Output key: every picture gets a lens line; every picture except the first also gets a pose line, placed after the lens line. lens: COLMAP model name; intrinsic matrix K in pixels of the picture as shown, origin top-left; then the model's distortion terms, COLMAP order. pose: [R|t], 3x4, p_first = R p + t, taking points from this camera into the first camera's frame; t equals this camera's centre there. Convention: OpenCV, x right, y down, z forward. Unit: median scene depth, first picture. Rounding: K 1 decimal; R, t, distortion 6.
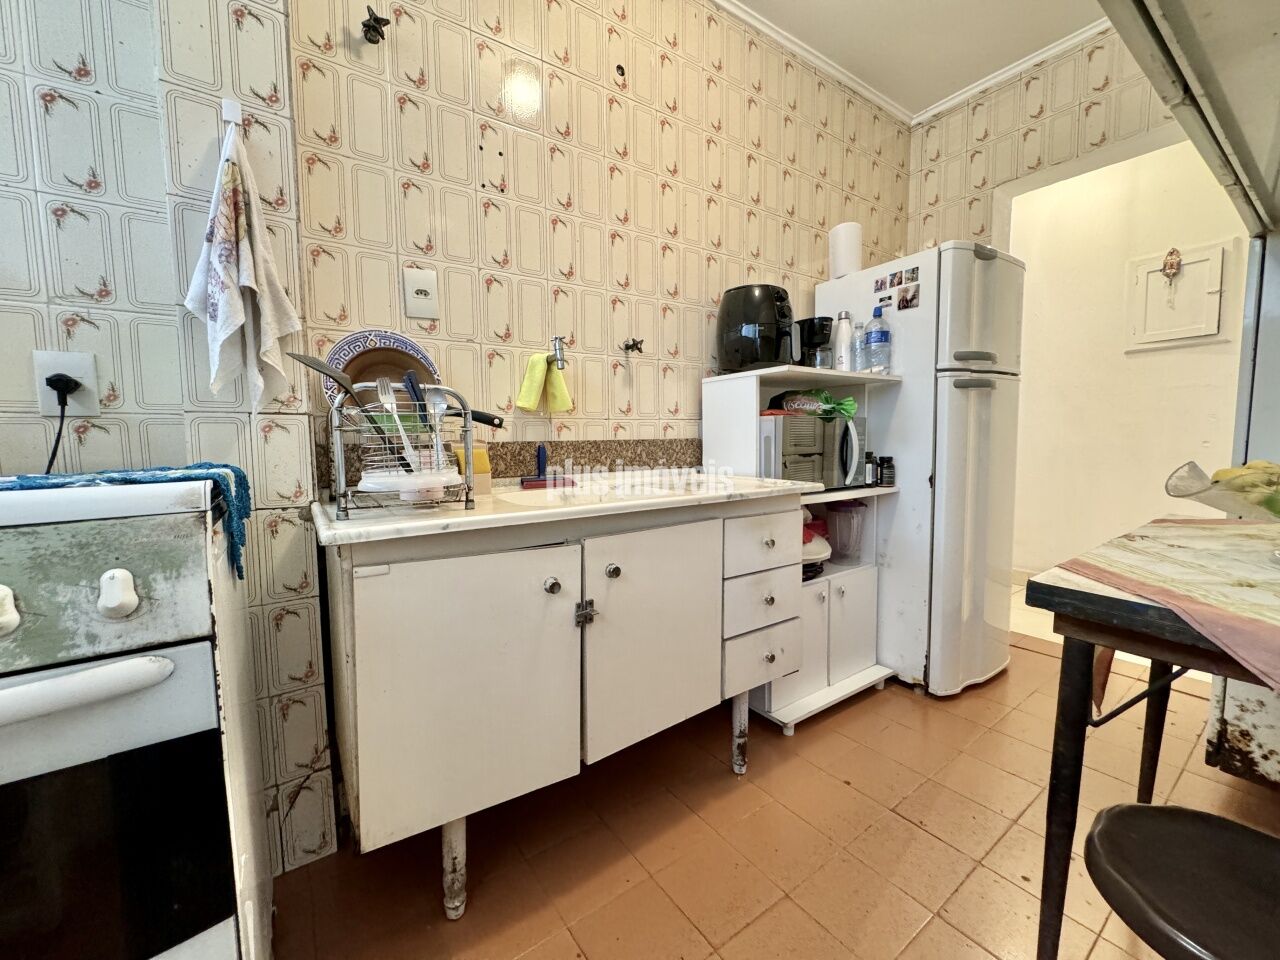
lens RADIAL K [[512.5, 0, 634.7], [0, 512.5, 480.8], [0, 0, 1]] dist [-0.001870, -0.000032]
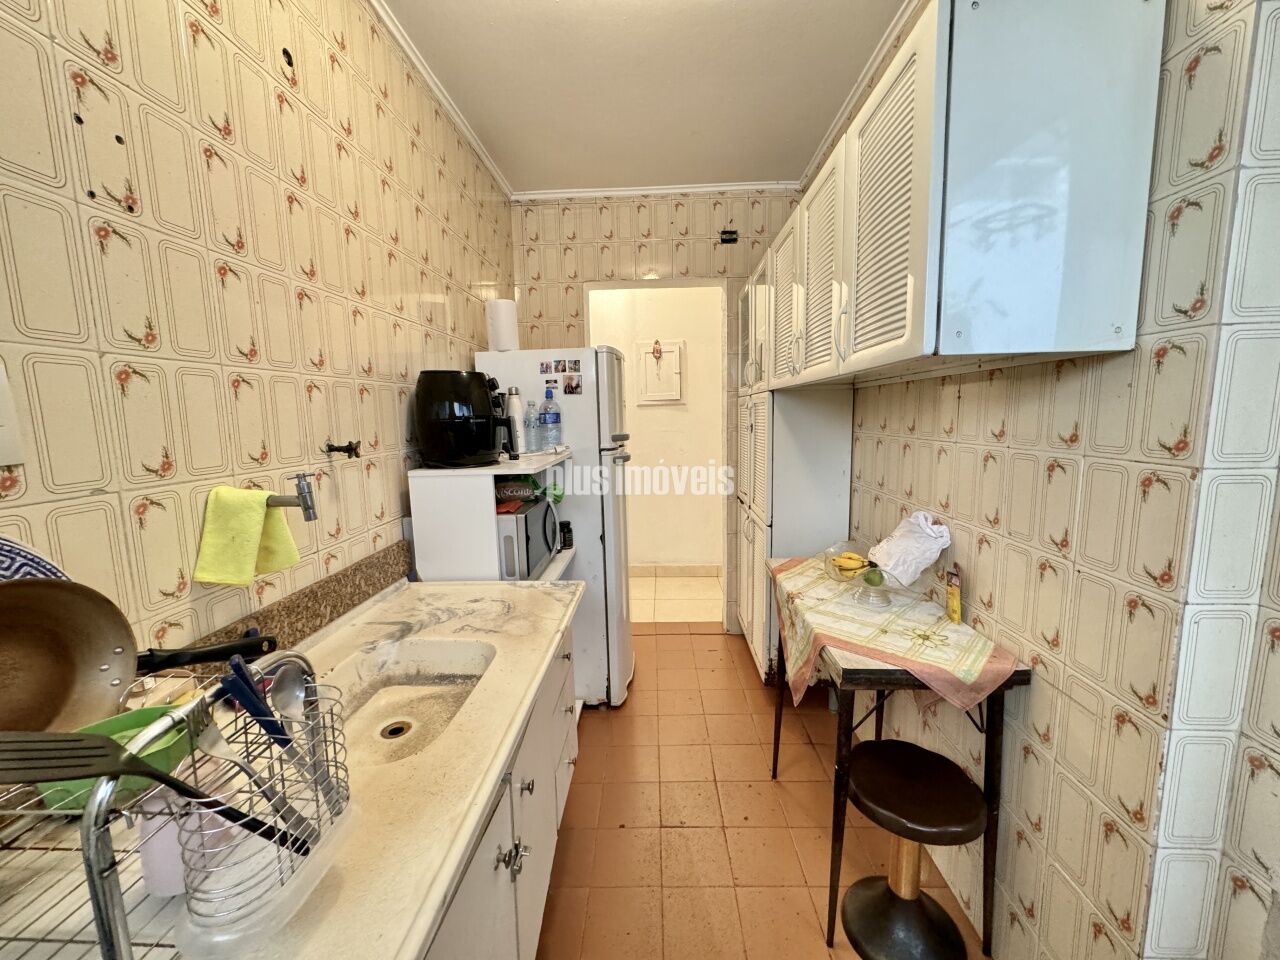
lens RADIAL K [[512.5, 0, 639.3], [0, 512.5, 480.1], [0, 0, 1]] dist [-0.001870, -0.000032]
pose [[0.596972, -0.107084, 0.795083, -0.316080], [0.084015, 0.993947, 0.070787, -0.215041], [-0.797851, 0.024541, 0.602355, 0.193653]]
